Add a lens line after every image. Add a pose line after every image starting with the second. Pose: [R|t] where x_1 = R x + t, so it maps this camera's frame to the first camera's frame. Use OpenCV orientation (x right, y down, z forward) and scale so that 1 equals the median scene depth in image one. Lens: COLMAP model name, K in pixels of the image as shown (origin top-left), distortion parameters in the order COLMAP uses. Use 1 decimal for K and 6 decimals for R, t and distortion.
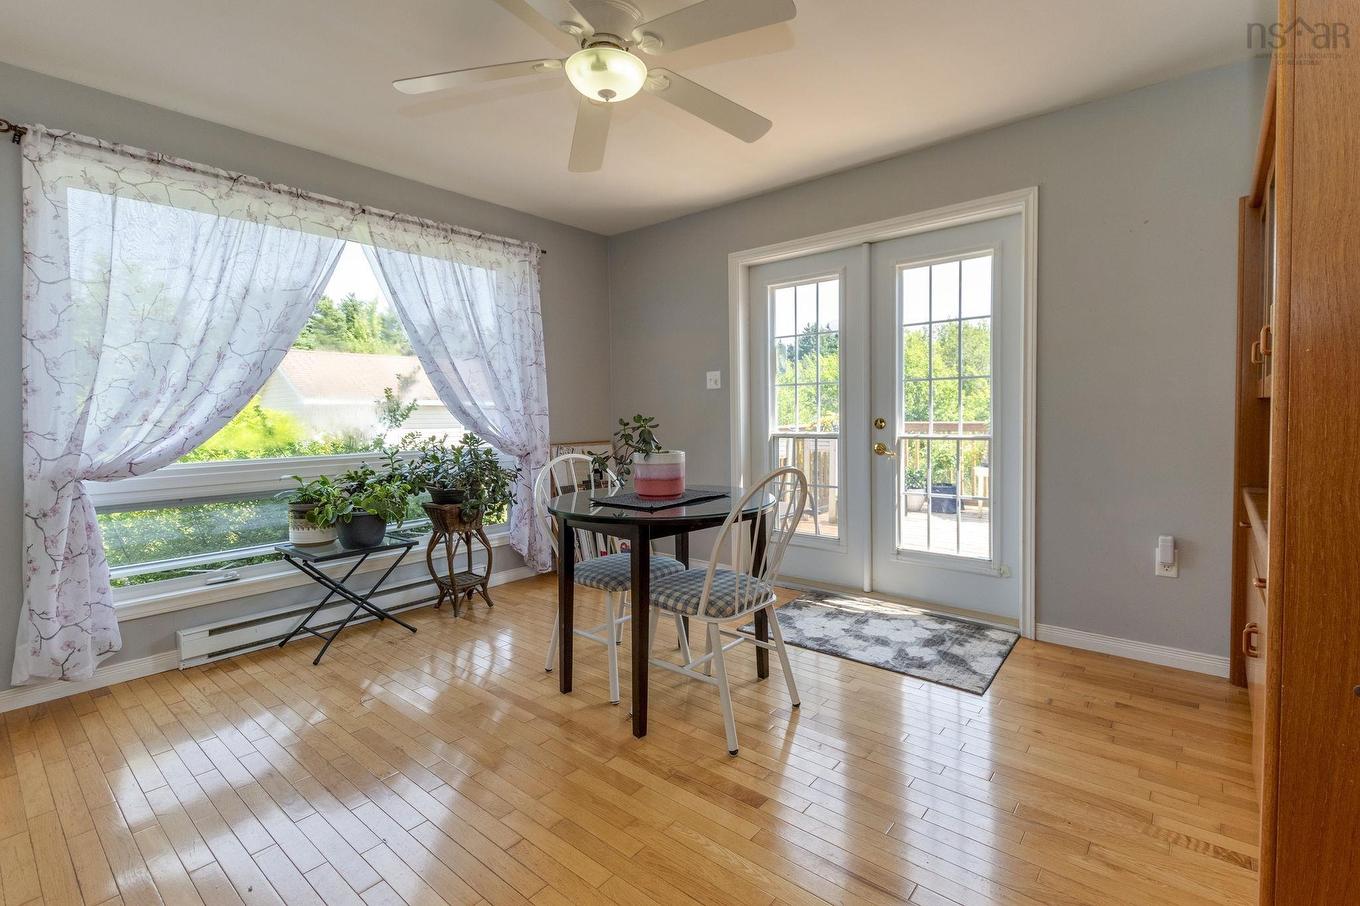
lens RADIAL K [[610.2, 0, 712.0], [0, 610.2, 422.0], [0, 0, 1]] dist [0.014451, -0.000751]
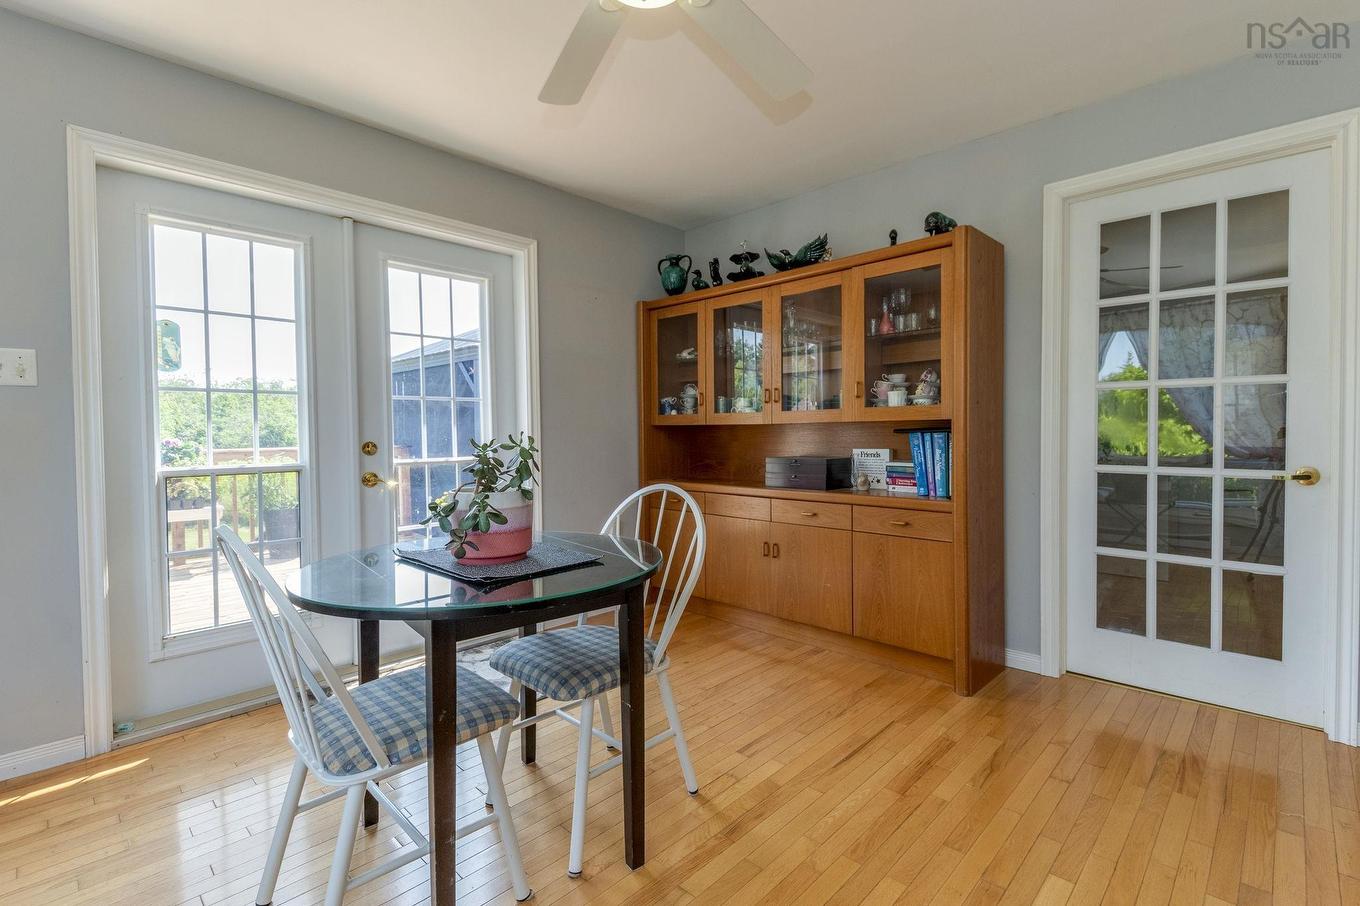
lens RADIAL K [[610.2, 0, 712.0], [0, 610.2, 422.0], [0, 0, 1]] dist [0.014451, -0.000751]
pose [[0.075596, 0.021931, 0.996897, -0.504328], [0.024701, 0.999410, -0.023859, -0.000859], [-0.996833, 0.026428, 0.075010, 0.491752]]
